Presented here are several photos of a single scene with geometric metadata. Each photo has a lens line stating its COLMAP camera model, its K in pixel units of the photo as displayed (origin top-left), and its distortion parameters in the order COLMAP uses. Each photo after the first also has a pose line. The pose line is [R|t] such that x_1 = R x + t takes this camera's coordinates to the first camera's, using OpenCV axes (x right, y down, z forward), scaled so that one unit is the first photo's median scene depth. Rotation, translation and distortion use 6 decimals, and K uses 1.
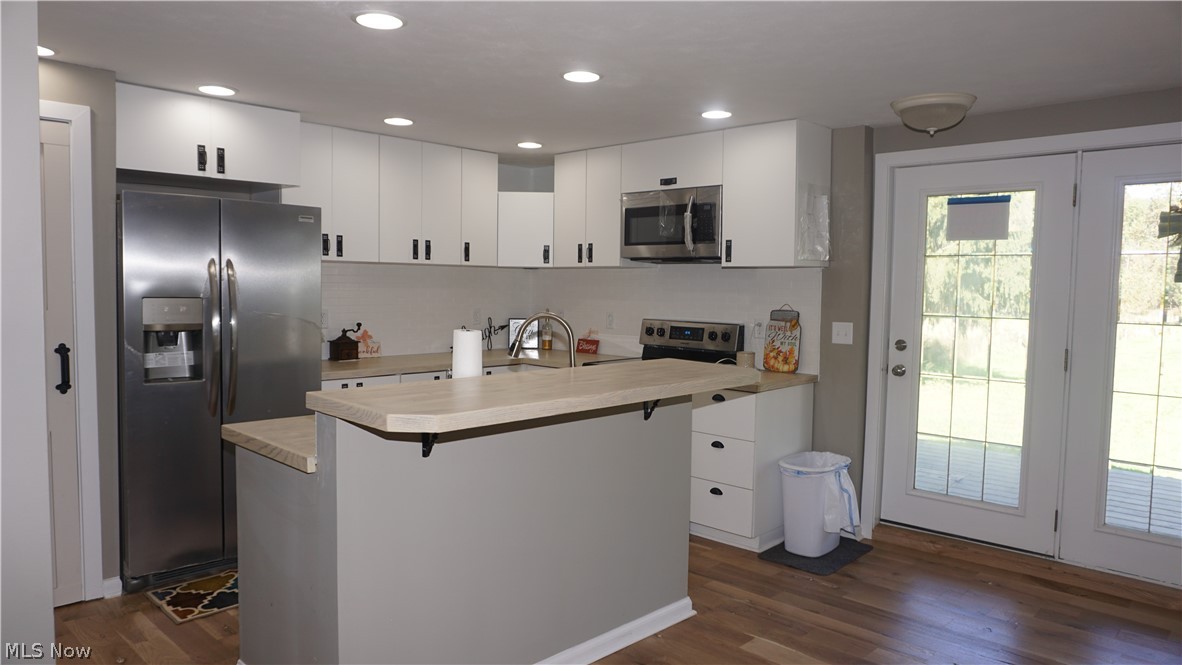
lens RADIAL K [[780.6, 0, 584.1], [0, 780.6, 329.8], [0, 0, 1]] dist [-0.043909, 0.025149]
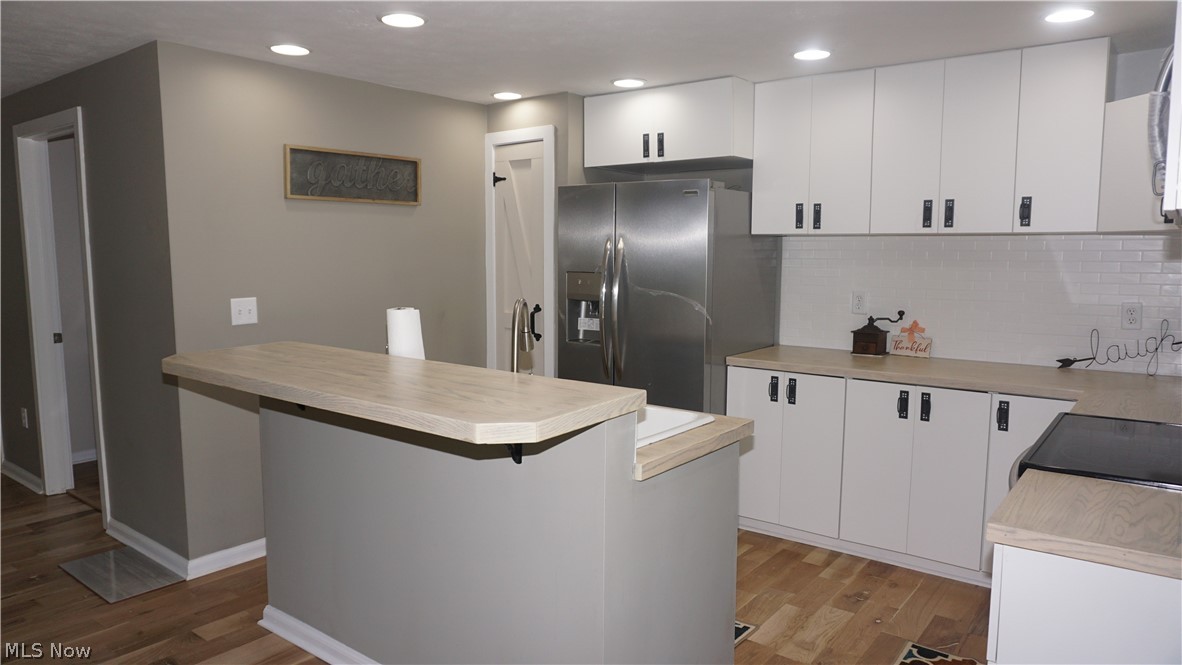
lens RADIAL K [[780.6, 0, 590.9], [0, 780.6, 335.9], [0, 0, 1]] dist [-0.043909, 0.025149]
pose [[0.108238, 0.097830, -0.989300, 0.553586], [-0.057014, 0.994119, 0.092069, -0.046026], [0.992489, 0.046438, 0.113179, 0.726992]]
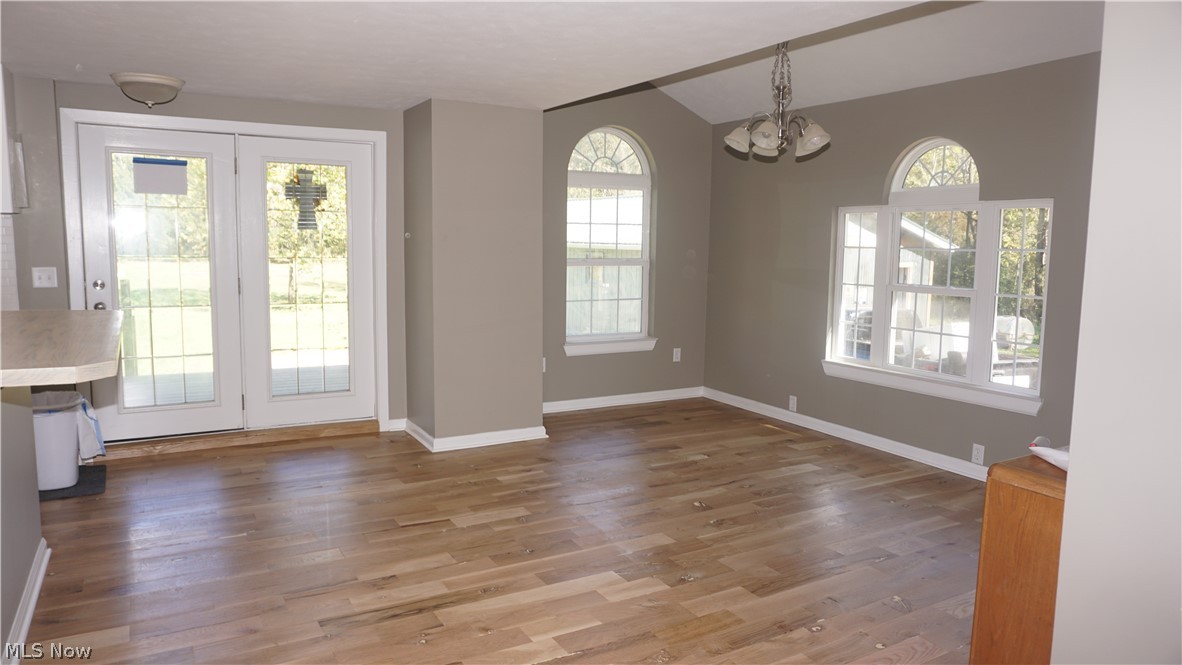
lens RADIAL K [[780.6, 0, 569.9], [0, 780.6, 339.8], [0, 0, 1]] dist [-0.043909, 0.025149]
pose [[0.292641, -0.133677, 0.946832, -0.474854], [0.041467, 0.991023, 0.127100, -0.015973], [-0.955323, 0.002068, 0.295557, 0.018590]]
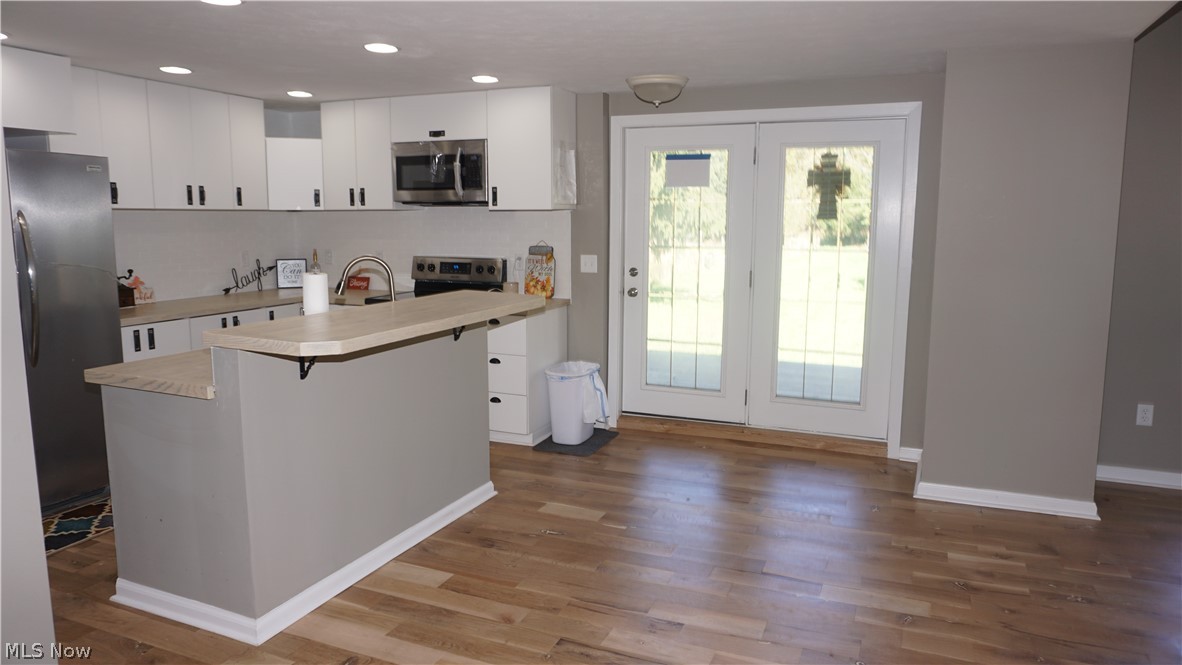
lens RADIAL K [[780.6, 0, 581.0], [0, 780.6, 327.4], [0, 0, 1]] dist [-0.043909, 0.025149]
pose [[0.935126, -0.060941, 0.349034, -0.119904], [0.031135, 0.995420, 0.090383, -0.007707], [-0.352944, -0.073652, 0.932741, -0.157166]]
